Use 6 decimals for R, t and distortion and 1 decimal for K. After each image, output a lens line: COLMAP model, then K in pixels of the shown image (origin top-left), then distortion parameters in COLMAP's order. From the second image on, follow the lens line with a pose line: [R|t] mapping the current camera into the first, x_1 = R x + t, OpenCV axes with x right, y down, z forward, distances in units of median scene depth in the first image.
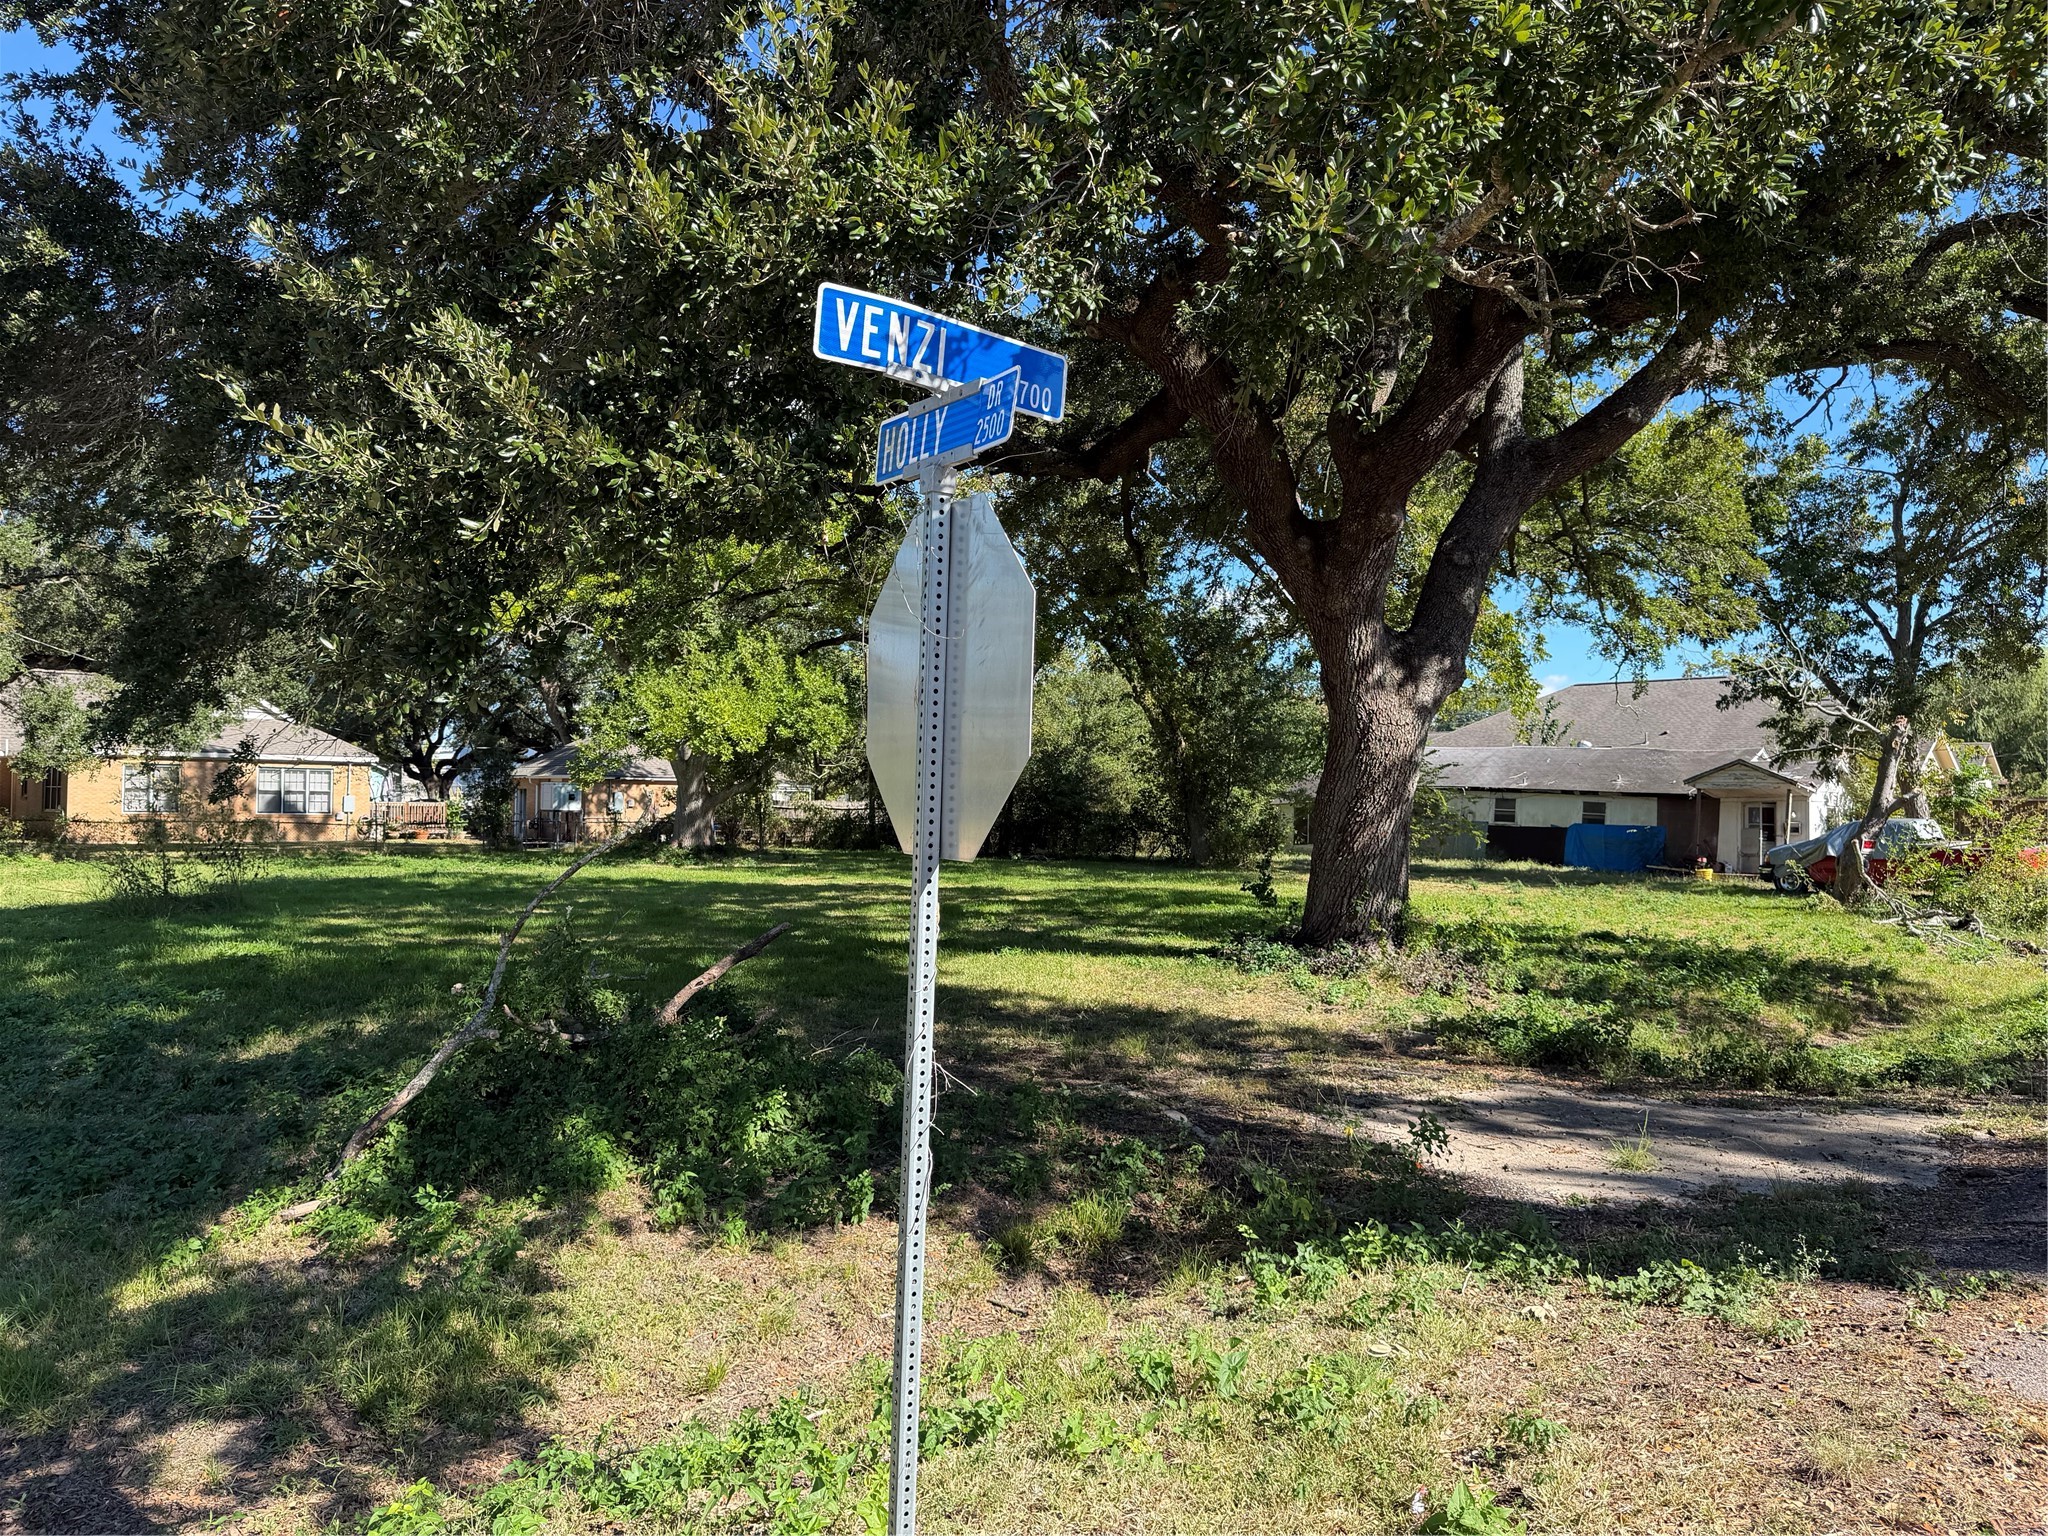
lens RADIAL K [[1436.5, 0, 1024.0], [0, 1436.5, 768.0], [0, 0, 1]] dist [0.080412, -0.100546]
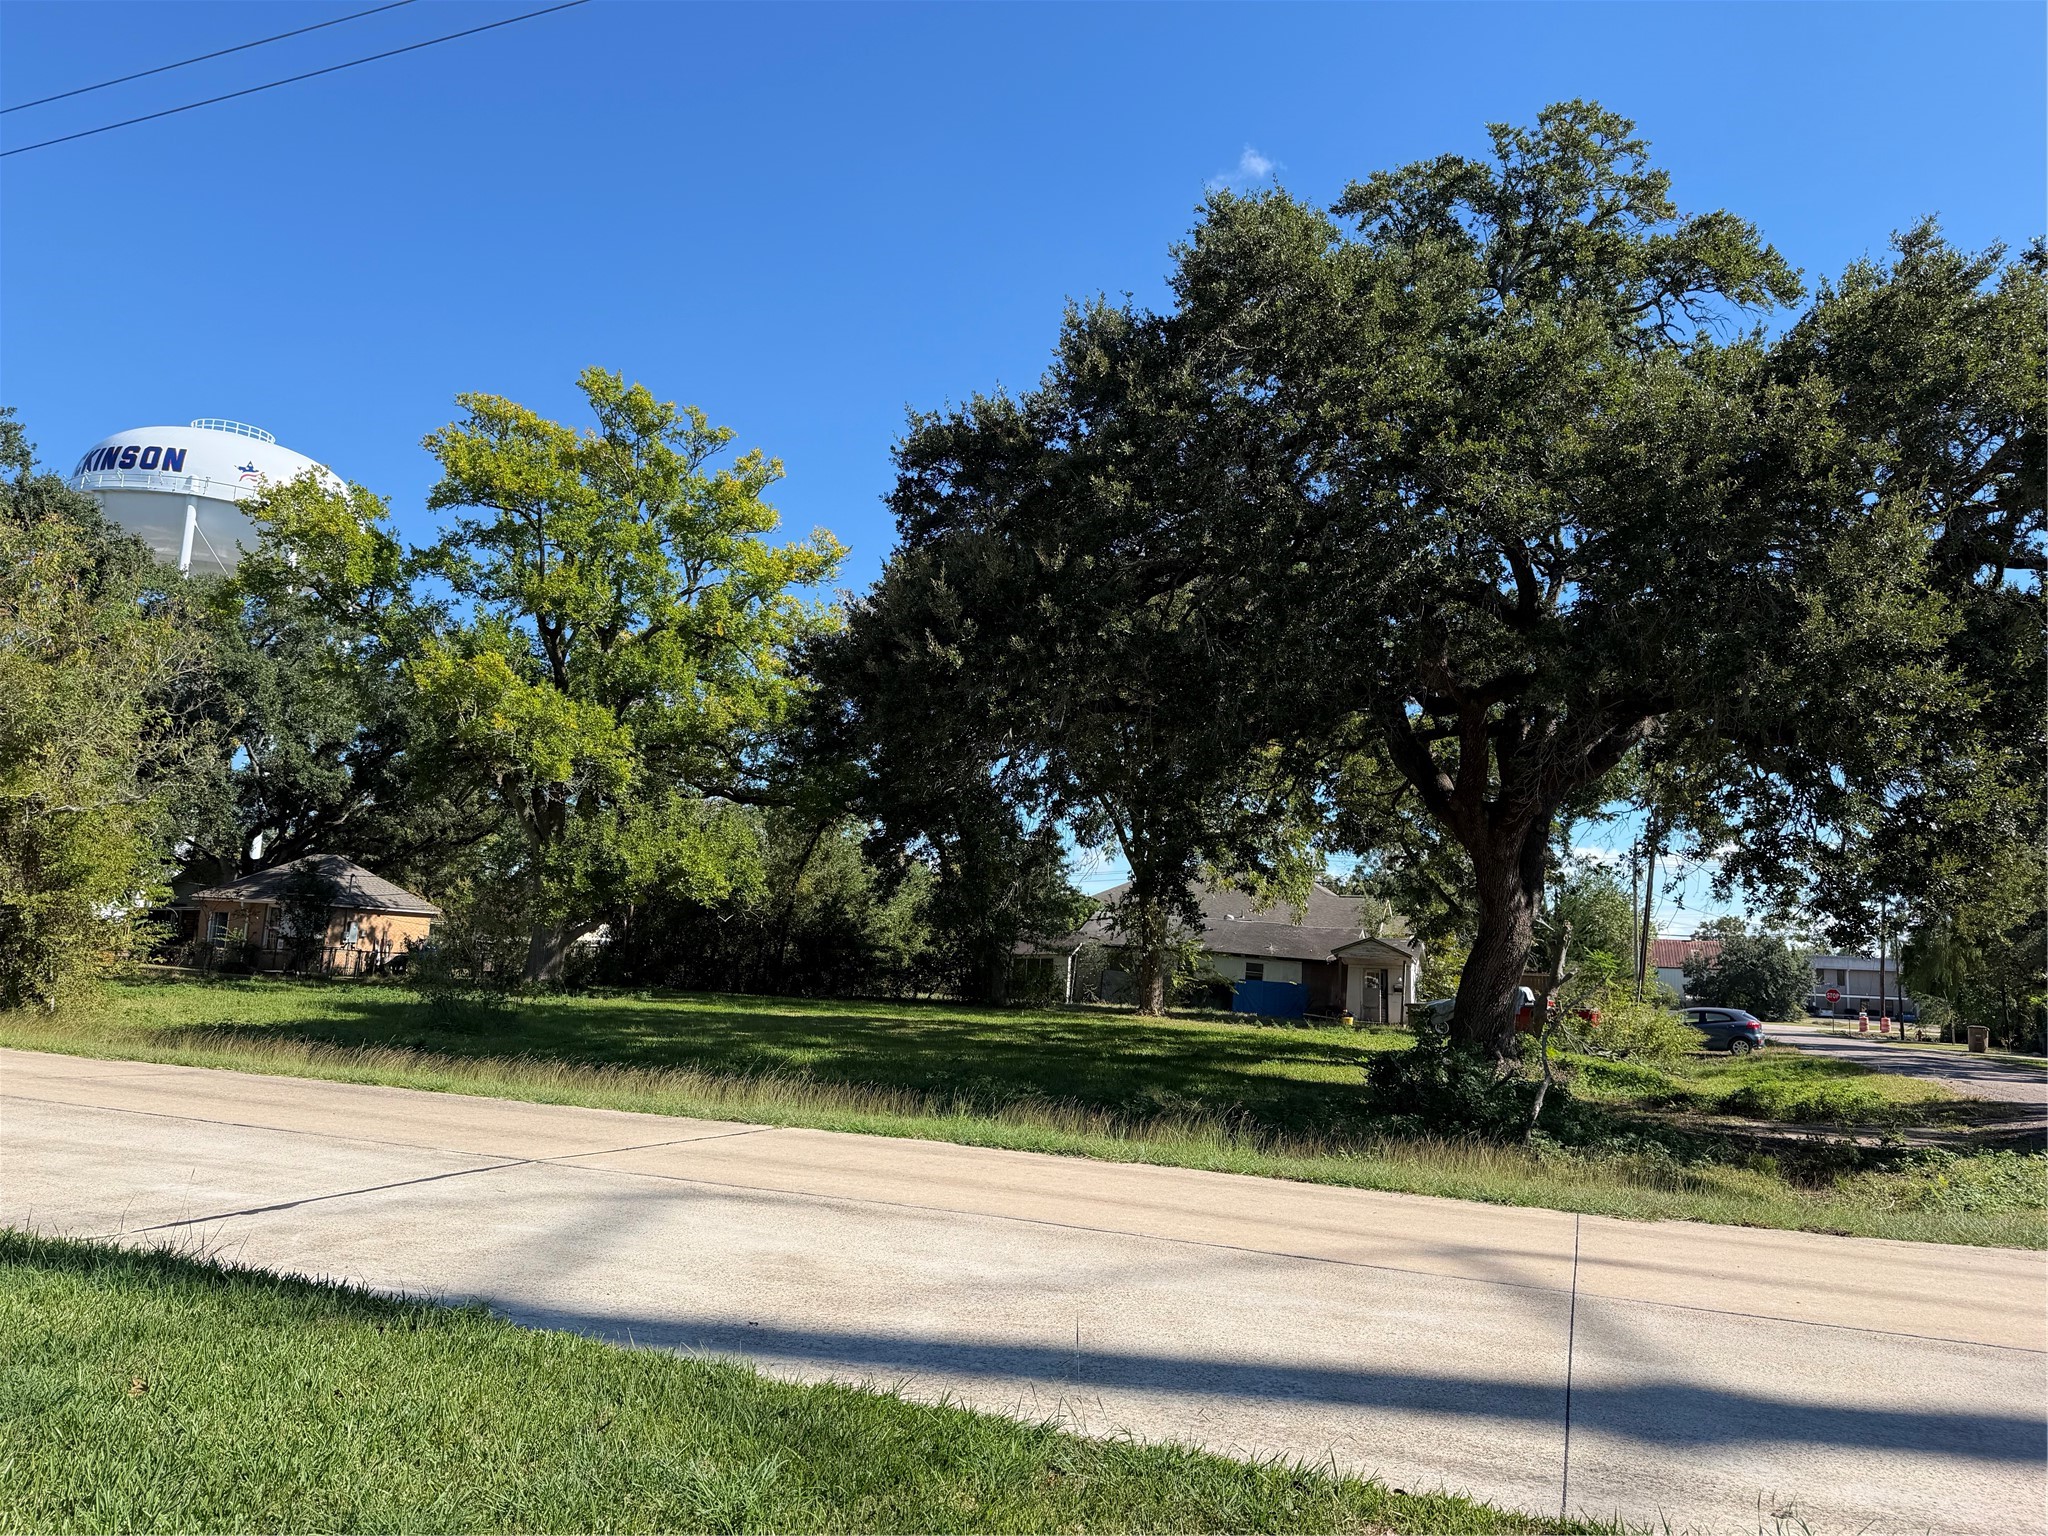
lens RADIAL K [[1436.5, 0, 1024.0], [0, 1436.5, 768.0], [0, 0, 1]] dist [0.080412, -0.100546]
pose [[0.913407, 0.087136, 0.397612, -0.363327], [-0.047322, 0.992927, -0.108890, -0.000084], [-0.404288, 0.080645, 0.911070, -0.121016]]
